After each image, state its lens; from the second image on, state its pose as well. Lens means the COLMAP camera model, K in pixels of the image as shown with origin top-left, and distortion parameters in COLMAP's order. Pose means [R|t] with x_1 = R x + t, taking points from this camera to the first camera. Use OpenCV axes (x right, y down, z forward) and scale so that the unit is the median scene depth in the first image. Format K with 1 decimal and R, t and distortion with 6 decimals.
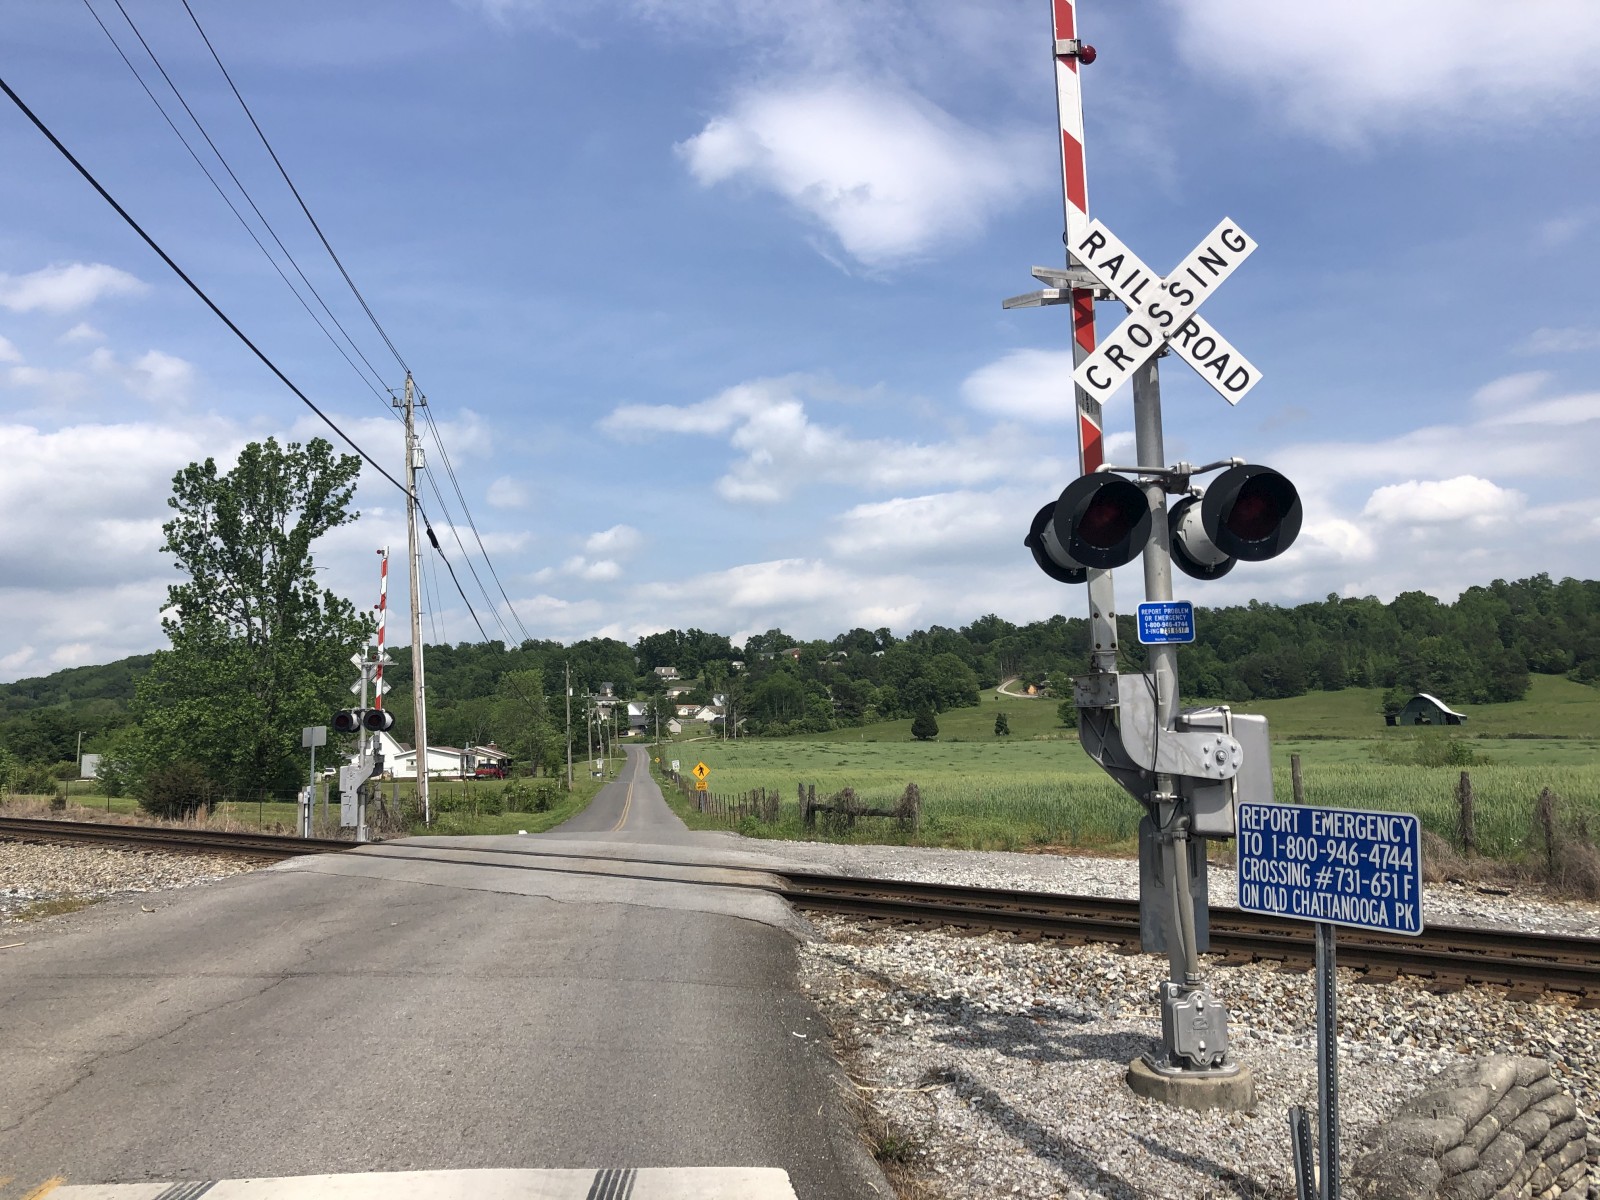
lens RADIAL K [[1295.1, 0, 798.3], [0, 1295.1, 578.3], [0, 0, 1]] dist [0.038641, -0.025451]
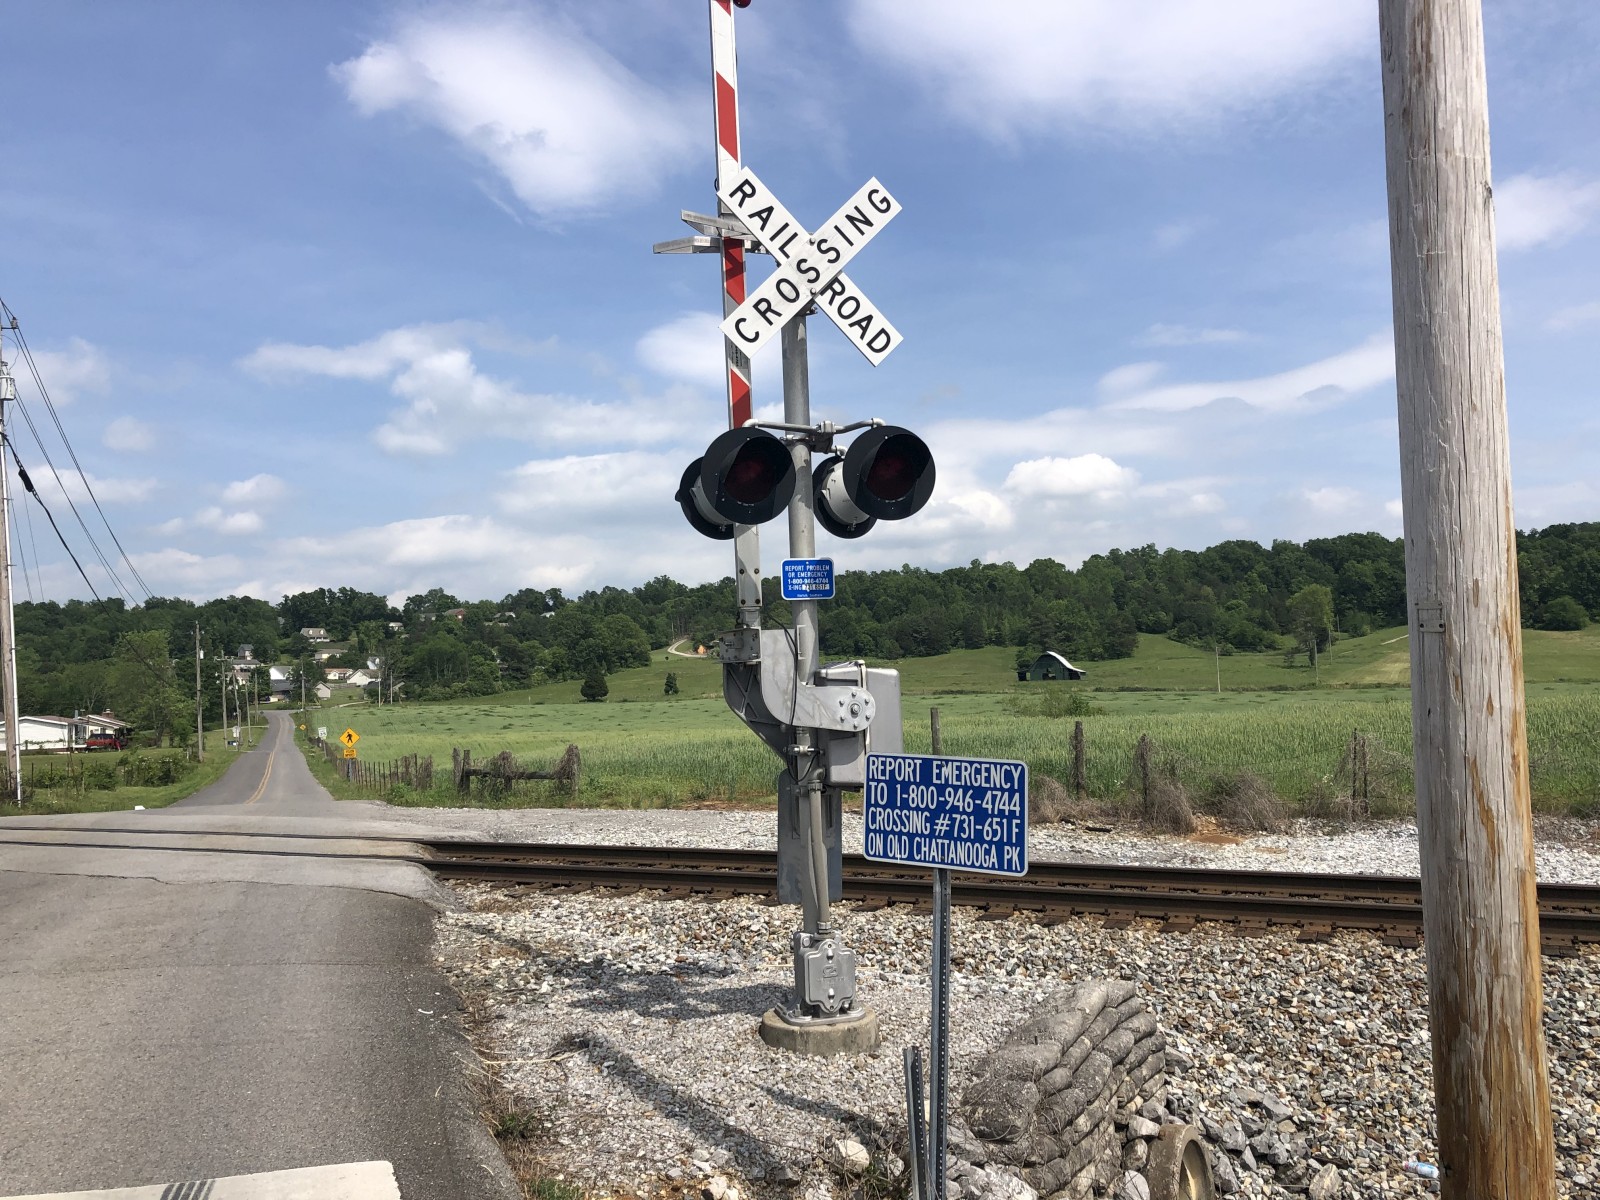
lens RADIAL K [[1295.1, 0, 798.3], [0, 1295.1, 578.3], [0, 0, 1]] dist [0.038641, -0.025451]
pose [[0.968039, 0.010289, 0.250588, 0.023548], [-0.017835, 0.999453, 0.027863, 0.005842], [-0.250164, -0.031442, 0.967693, 0.029057]]
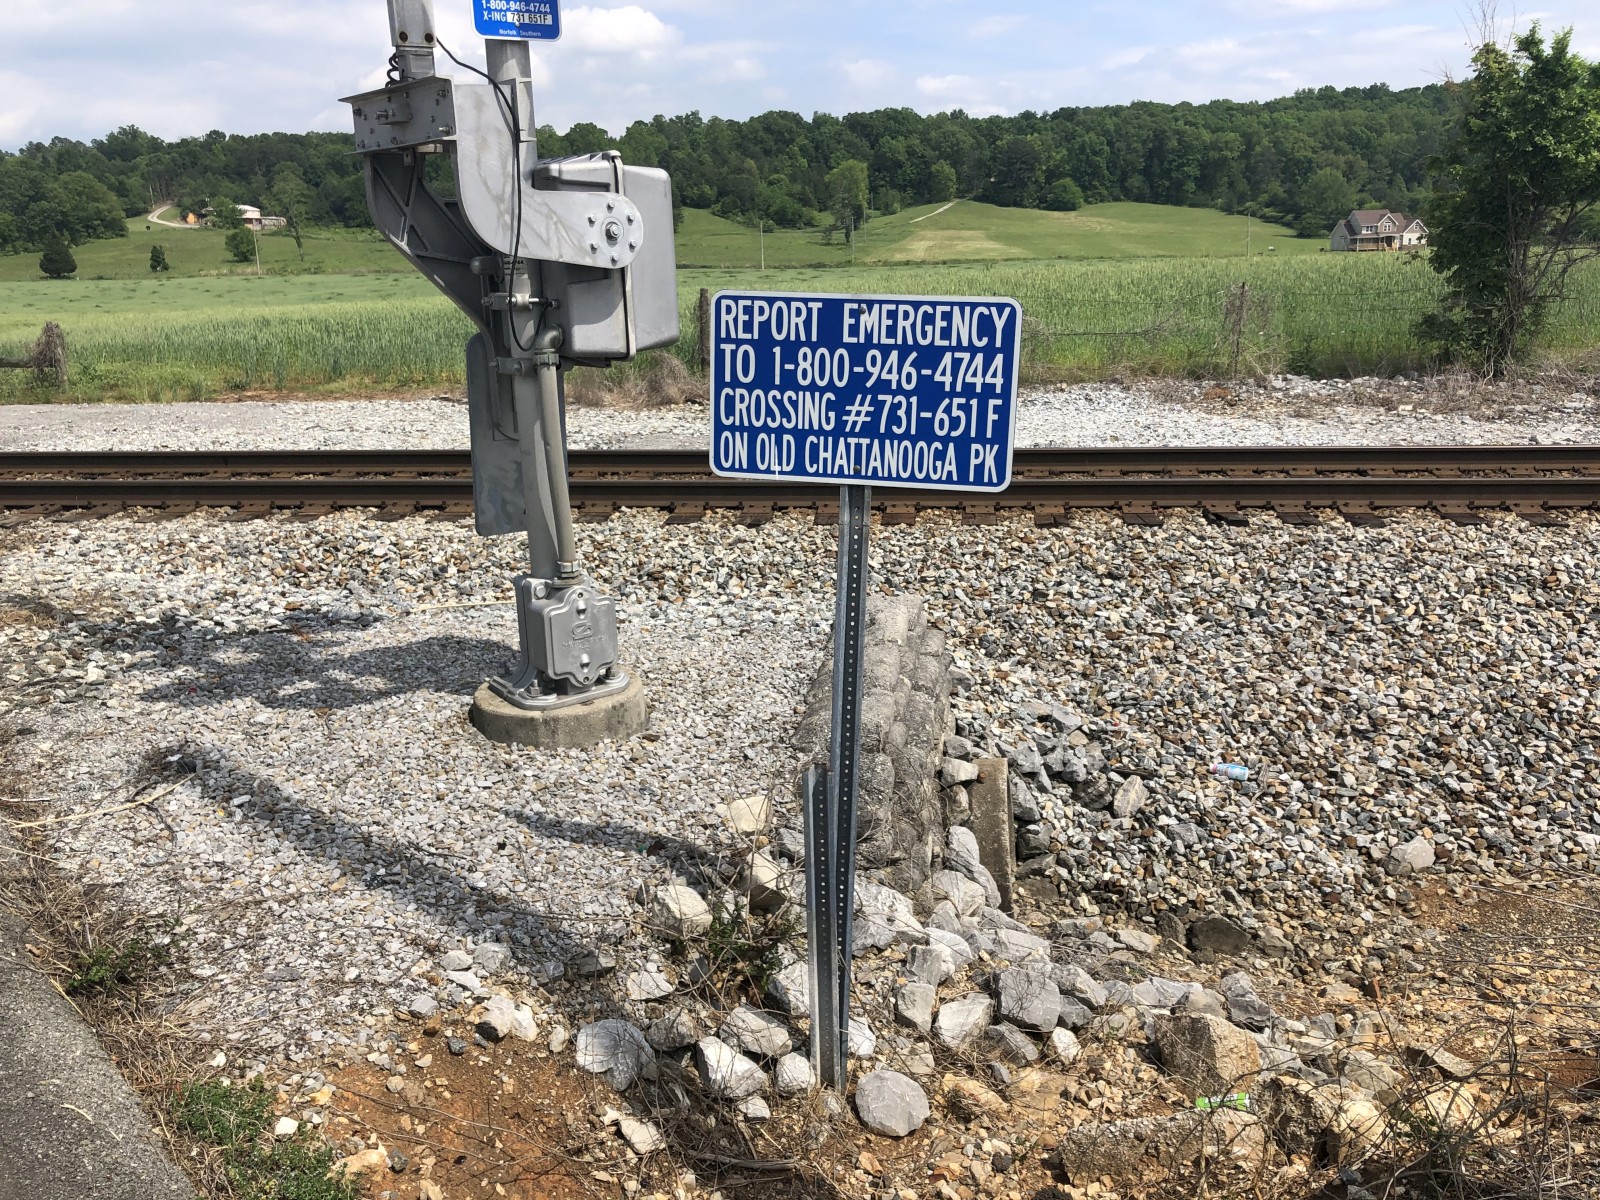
lens RADIAL K [[1295.1, 0, 798.3], [0, 1295.1, 578.3], [0, 0, 1]] dist [0.038641, -0.025451]
pose [[0.824747, -0.140196, 0.547848, 0.027513], [-0.057479, 0.942982, 0.327843, 0.074056], [-0.562573, -0.301877, 0.769664, 0.368732]]
